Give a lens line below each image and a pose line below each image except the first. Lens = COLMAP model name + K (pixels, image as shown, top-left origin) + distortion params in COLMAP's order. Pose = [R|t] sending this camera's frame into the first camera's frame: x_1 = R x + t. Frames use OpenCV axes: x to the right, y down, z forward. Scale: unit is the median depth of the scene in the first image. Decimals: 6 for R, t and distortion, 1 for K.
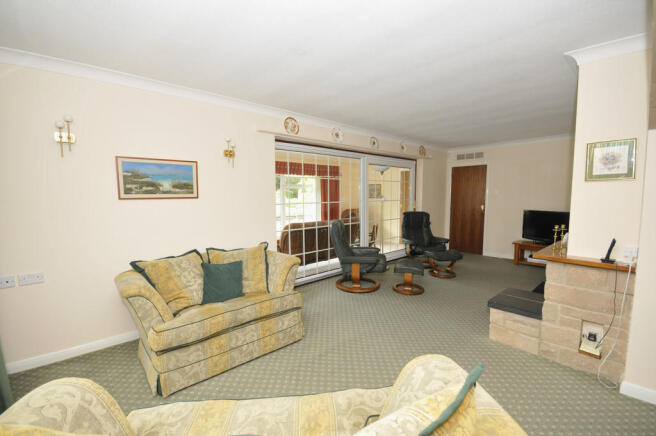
lens RADIAL K [[289.0, 0, 329.5], [0, 289.0, 222.8], [0, 0, 1]] dist [0.002028, -0.001359]
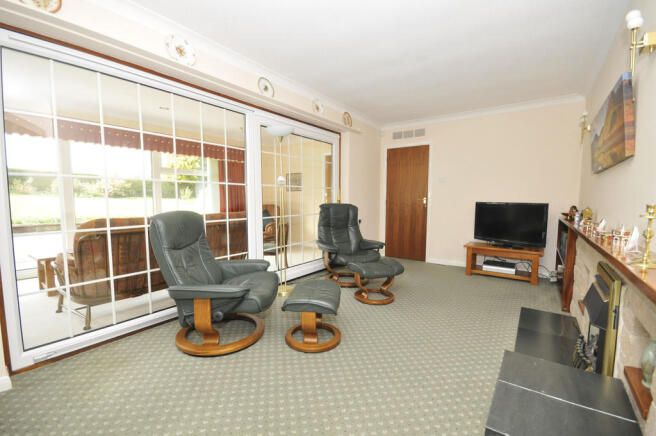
lens RADIAL K [[289.0, 0, 325.3], [0, 289.0, 221.0], [0, 0, 1]] dist [0.002028, -0.001359]
pose [[0.982472, -0.005801, 0.186318, 0.138408], [0.008253, 0.999889, -0.012386, 0.011323], [-0.186225, 0.013707, 0.982411, 0.326288]]
